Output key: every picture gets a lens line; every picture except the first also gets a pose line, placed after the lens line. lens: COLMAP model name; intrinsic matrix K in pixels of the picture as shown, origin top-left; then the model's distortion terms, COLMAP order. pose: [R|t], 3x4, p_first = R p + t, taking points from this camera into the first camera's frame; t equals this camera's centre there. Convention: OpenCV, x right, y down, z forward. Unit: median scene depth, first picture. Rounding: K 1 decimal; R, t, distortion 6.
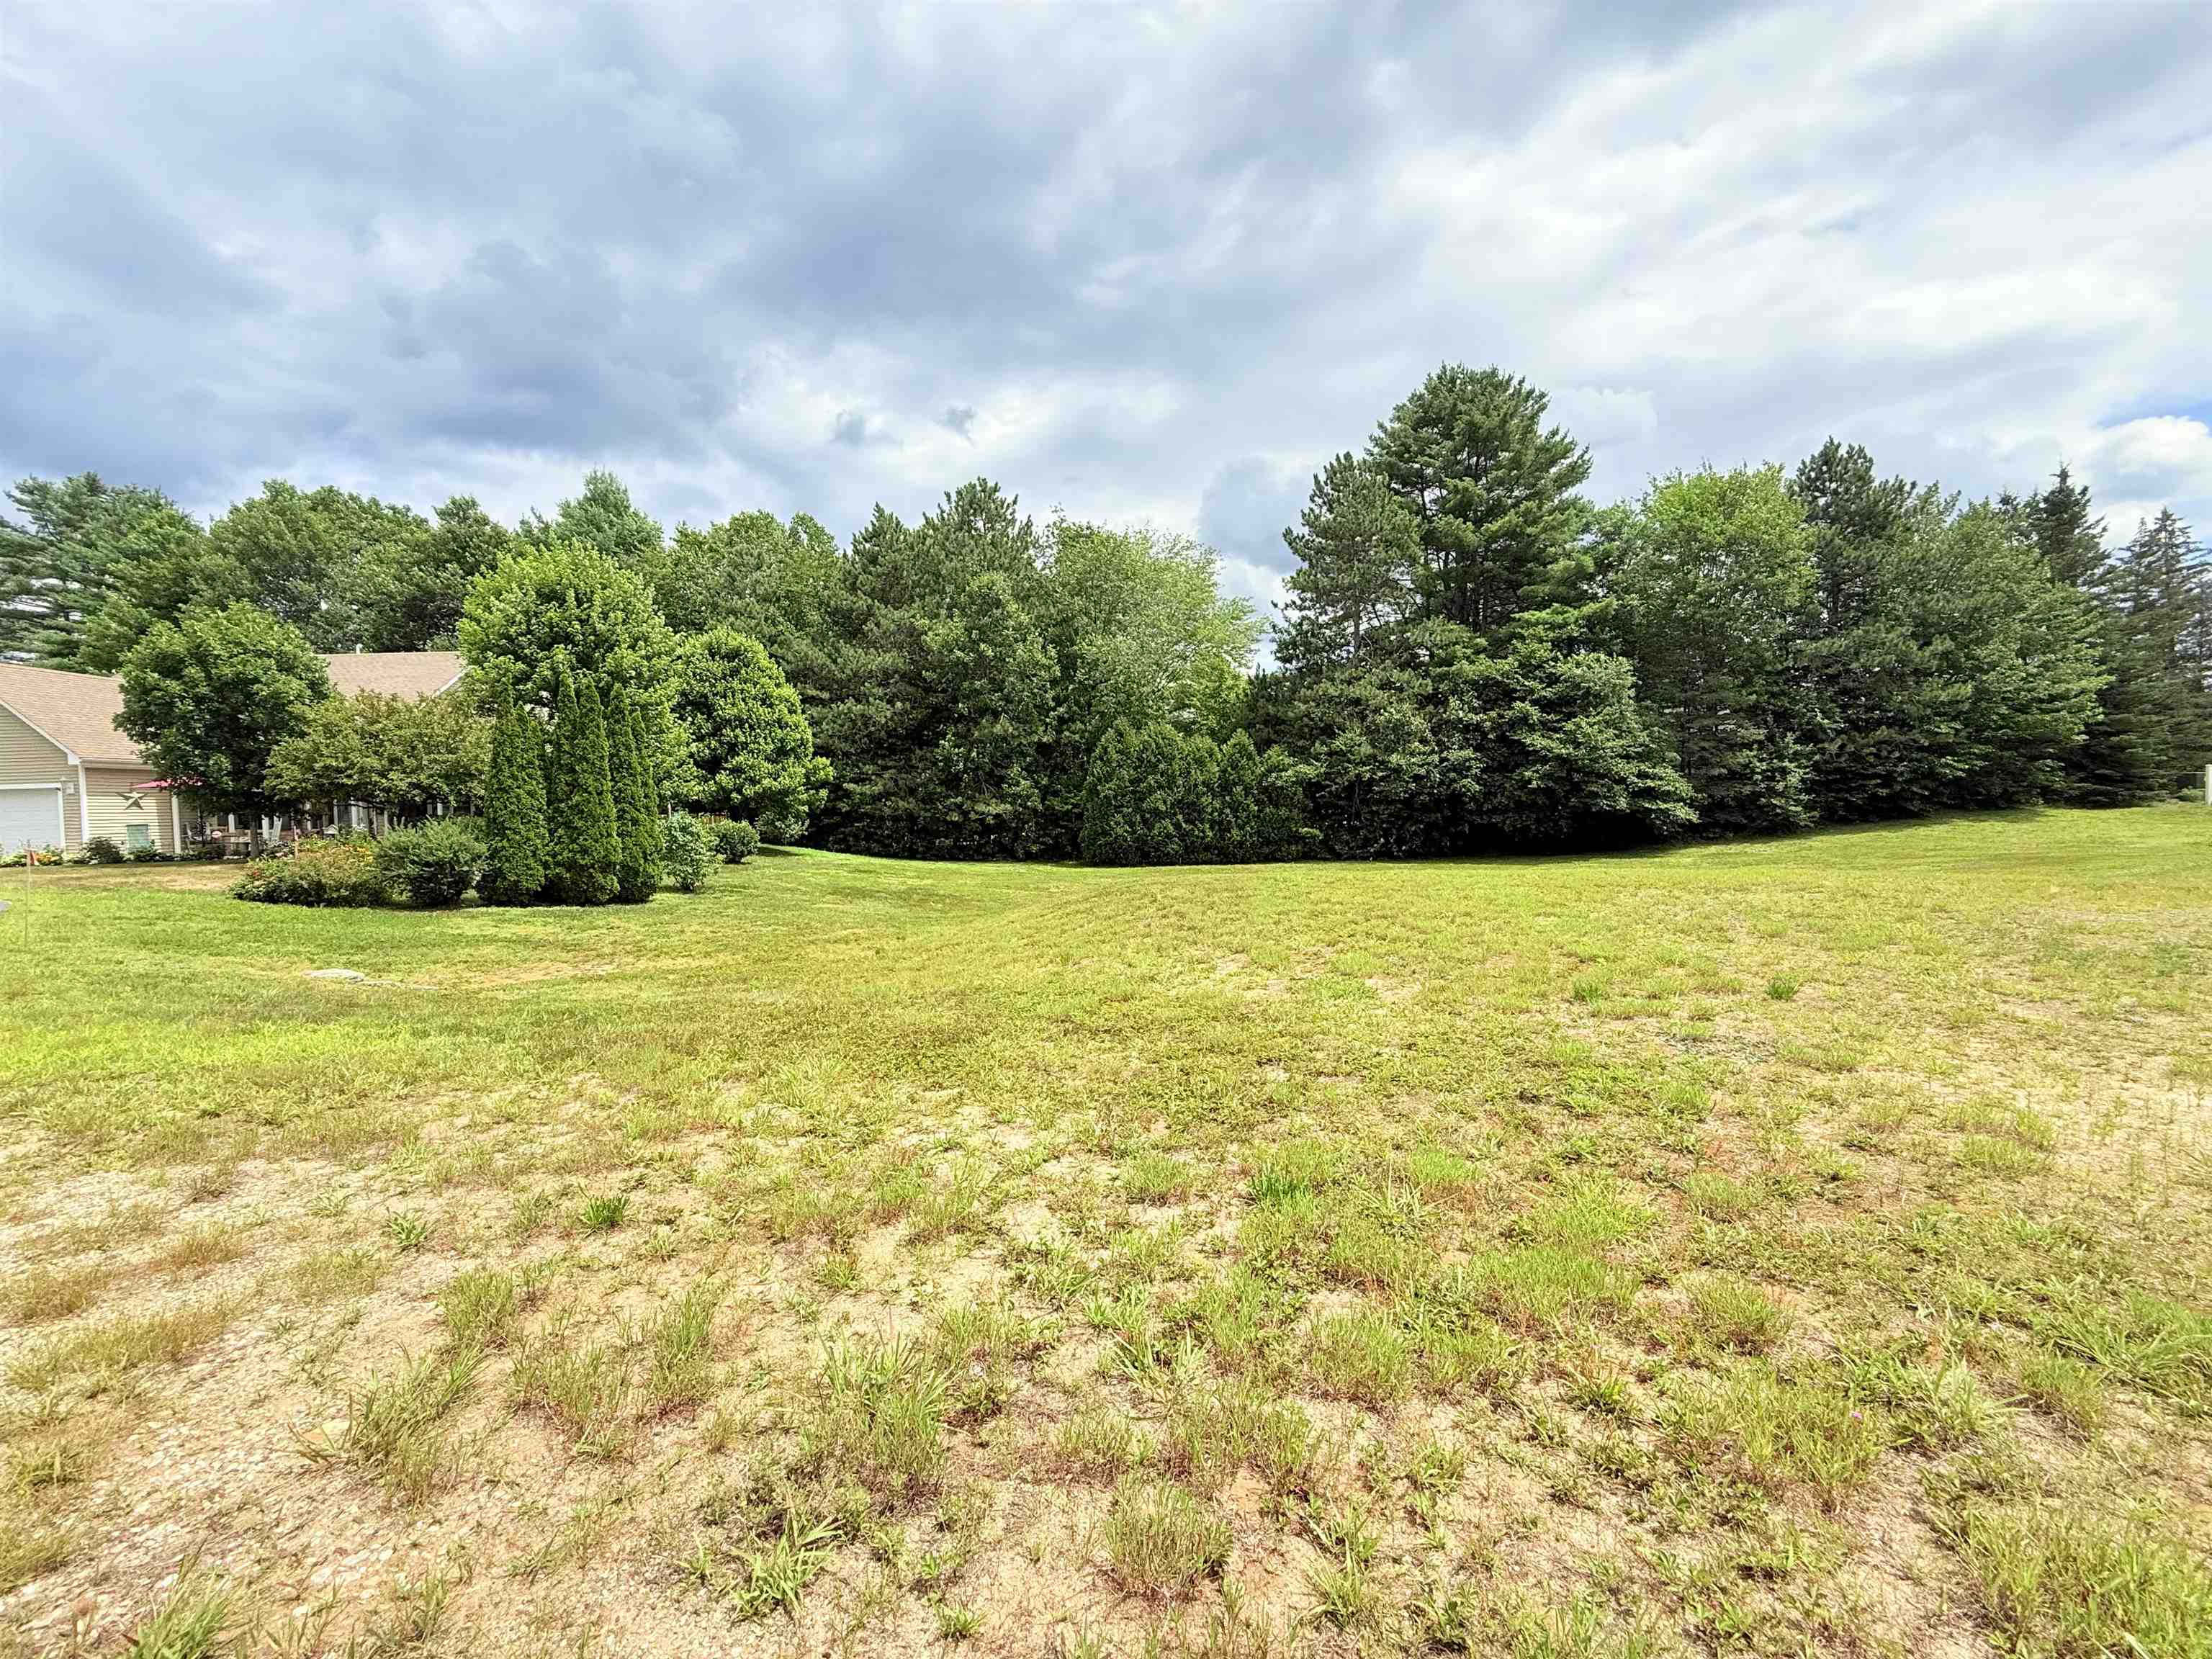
lens RADIAL K [[882.4, 0, 1106.0], [0, 882.4, 829.5], [0, 0, 1]] dist [0.000734, -0.000232]
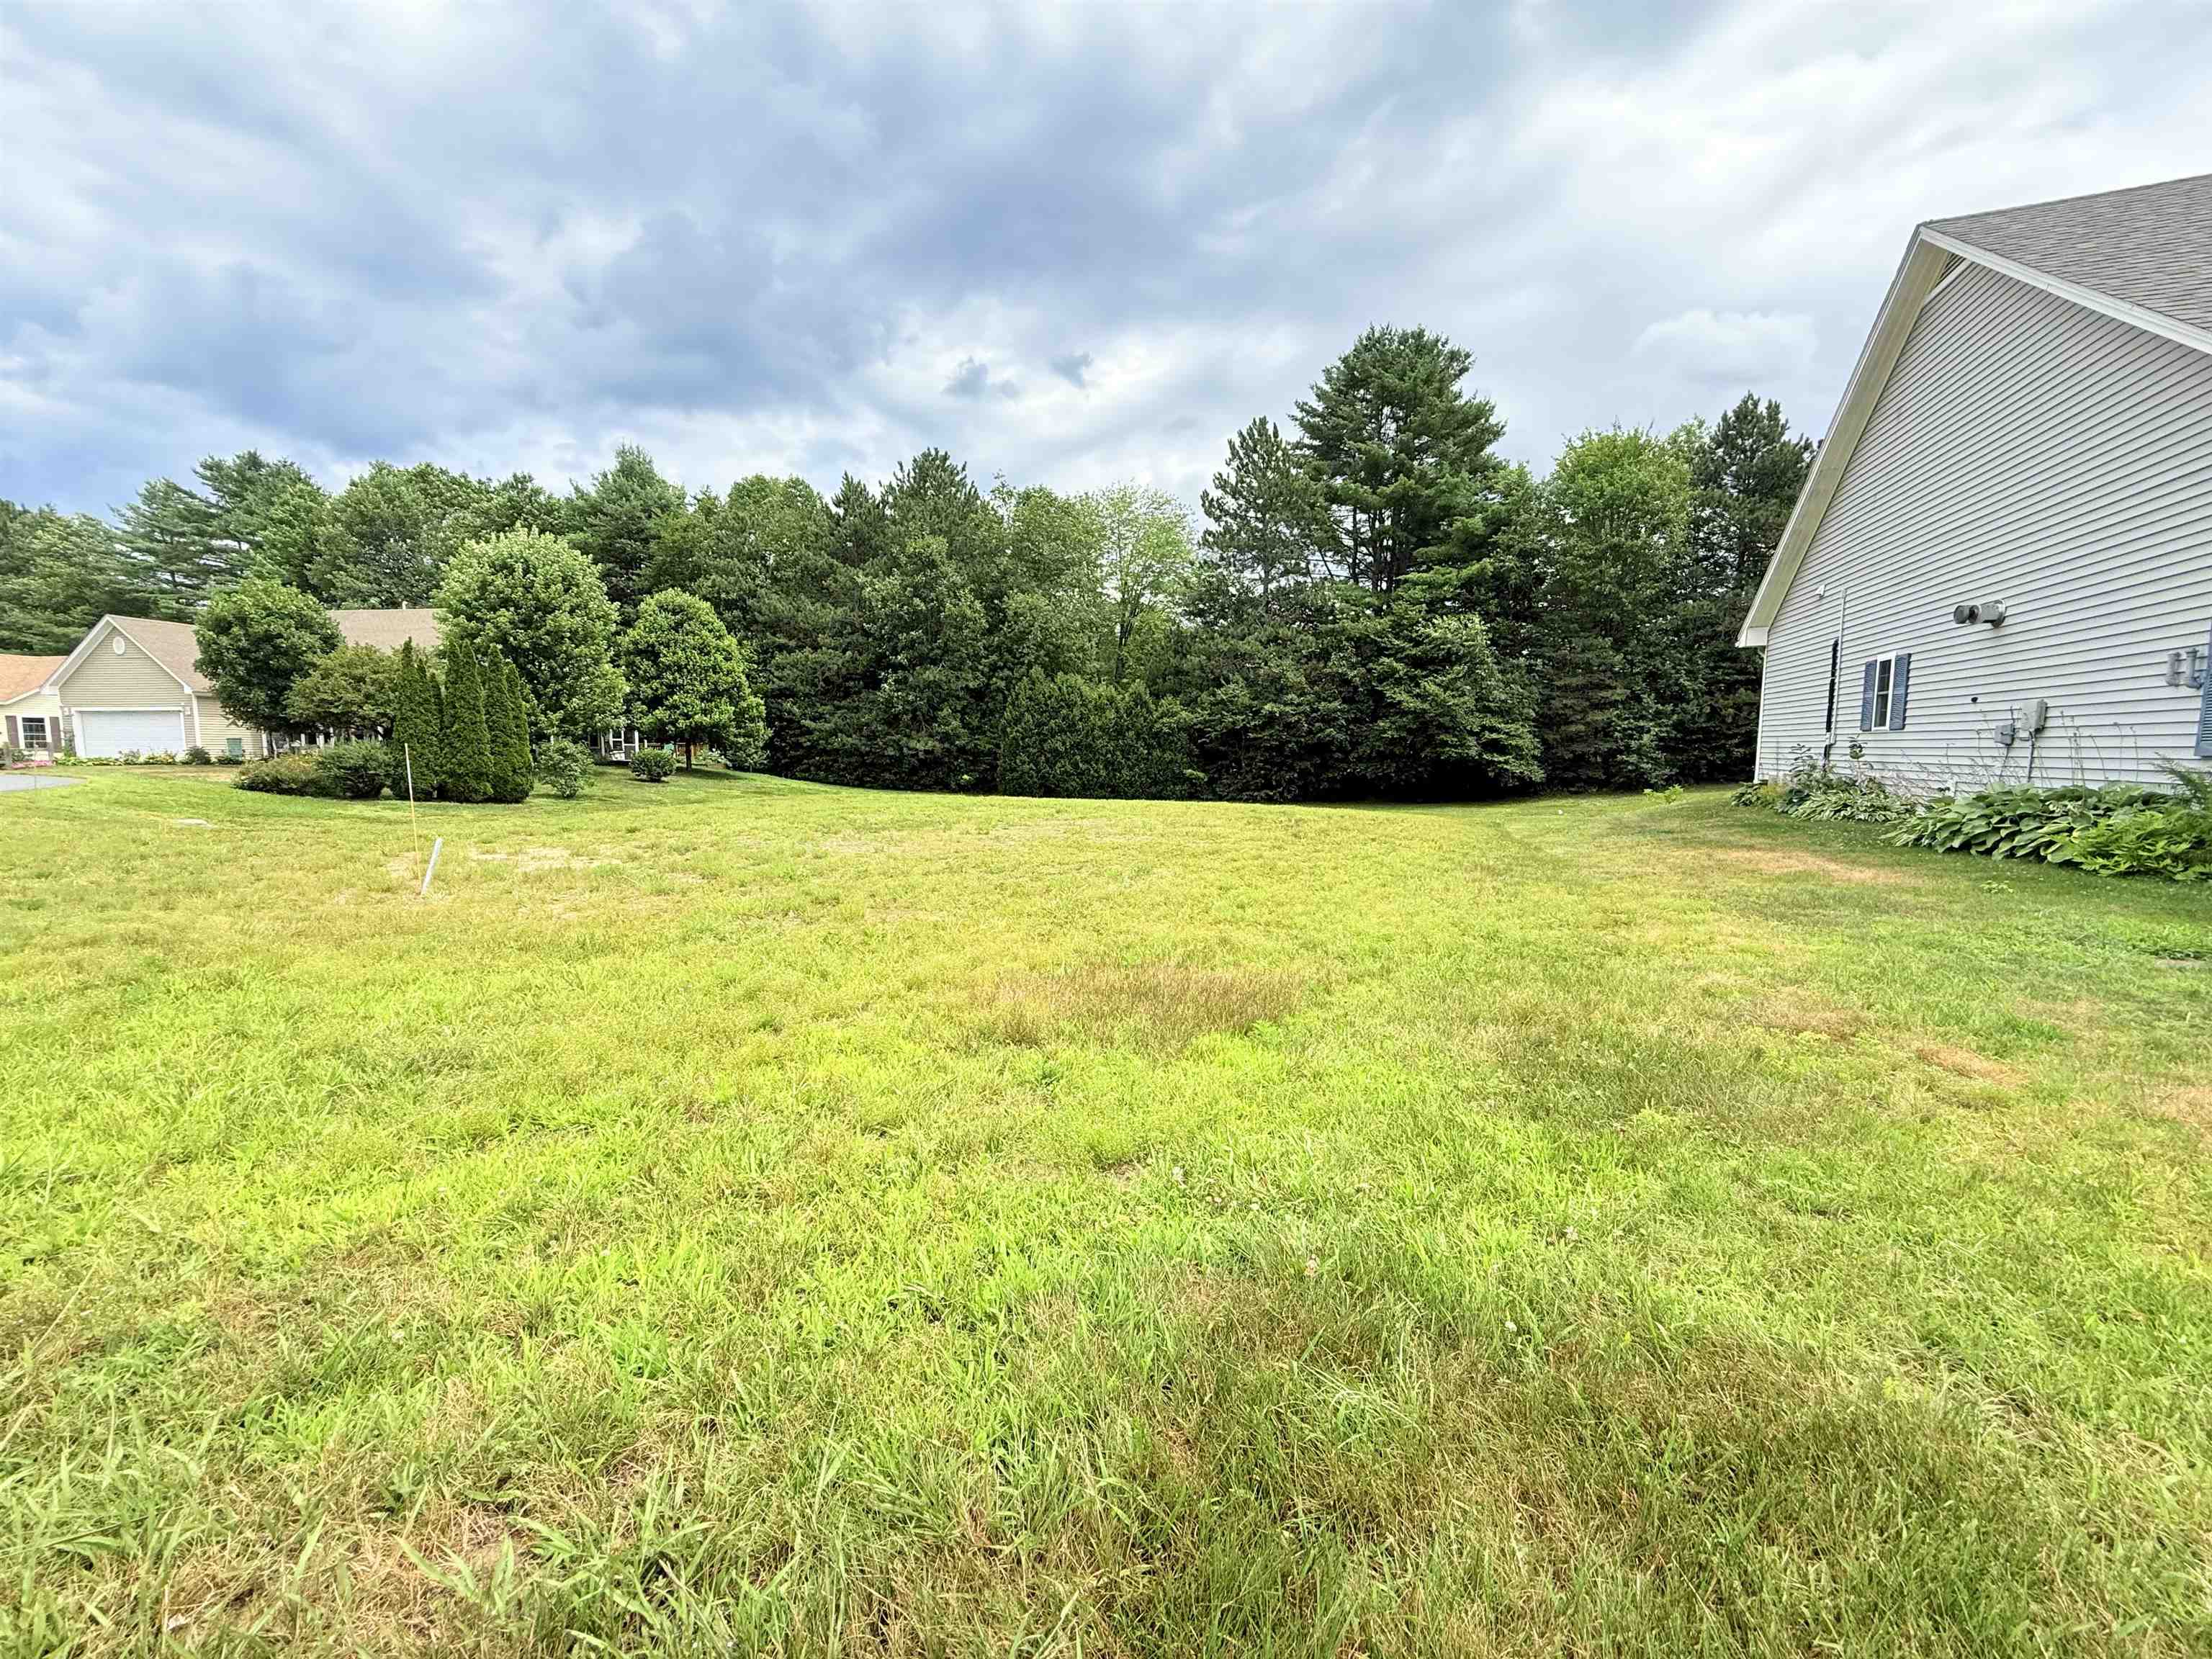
lens RADIAL K [[883.2, 0, 1106.0], [0, 883.2, 829.5], [0, 0, 1]] dist [-0.004681, 0.000097]
pose [[0.991106, 0.039369, -0.127119, 0.266345], [-0.030947, 0.997235, 0.067555, 0.000837], [0.129427, -0.063020, 0.989584, -0.116875]]
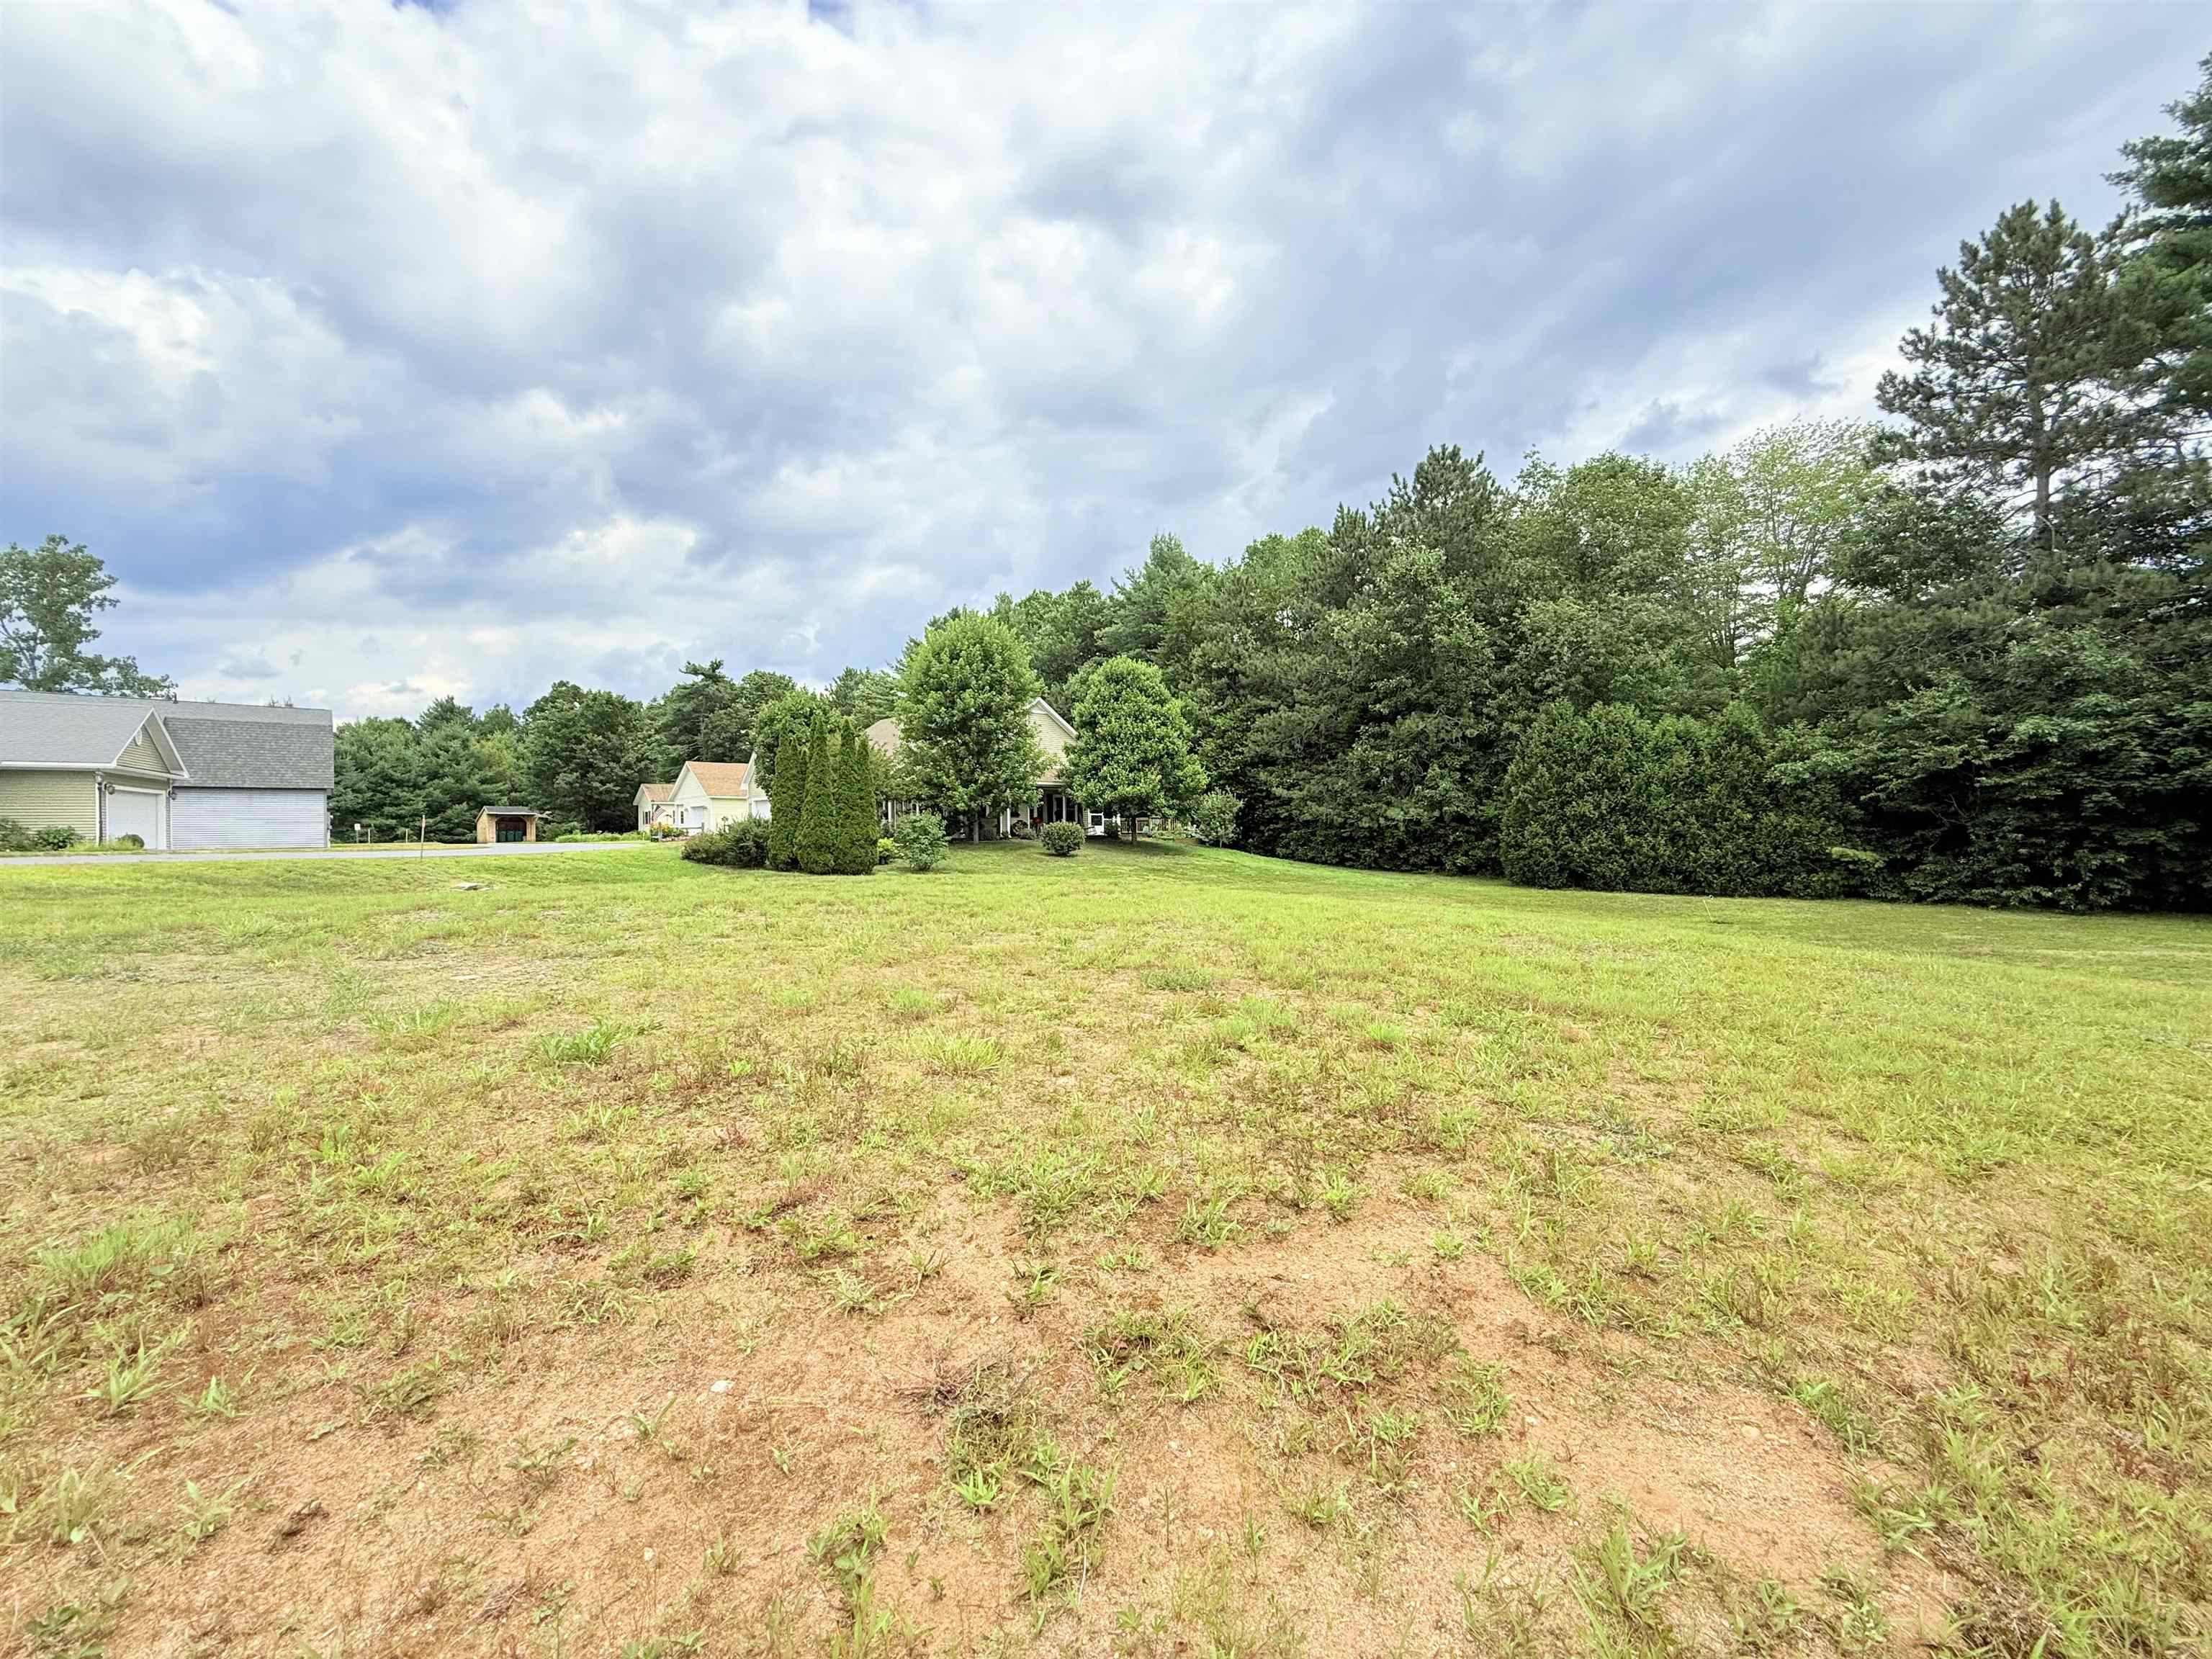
lens RADIAL K [[877.7, 0, 1096.7], [0, 877.7, 828.3], [0, 0, 1]] dist [0.001125, 0.000461]
pose [[0.651755, 0.018161, -0.758212, 0.356162], [-0.026124, 0.999658, 0.001487, -0.002255], [0.757979, 0.018838, 0.652007, 0.184352]]
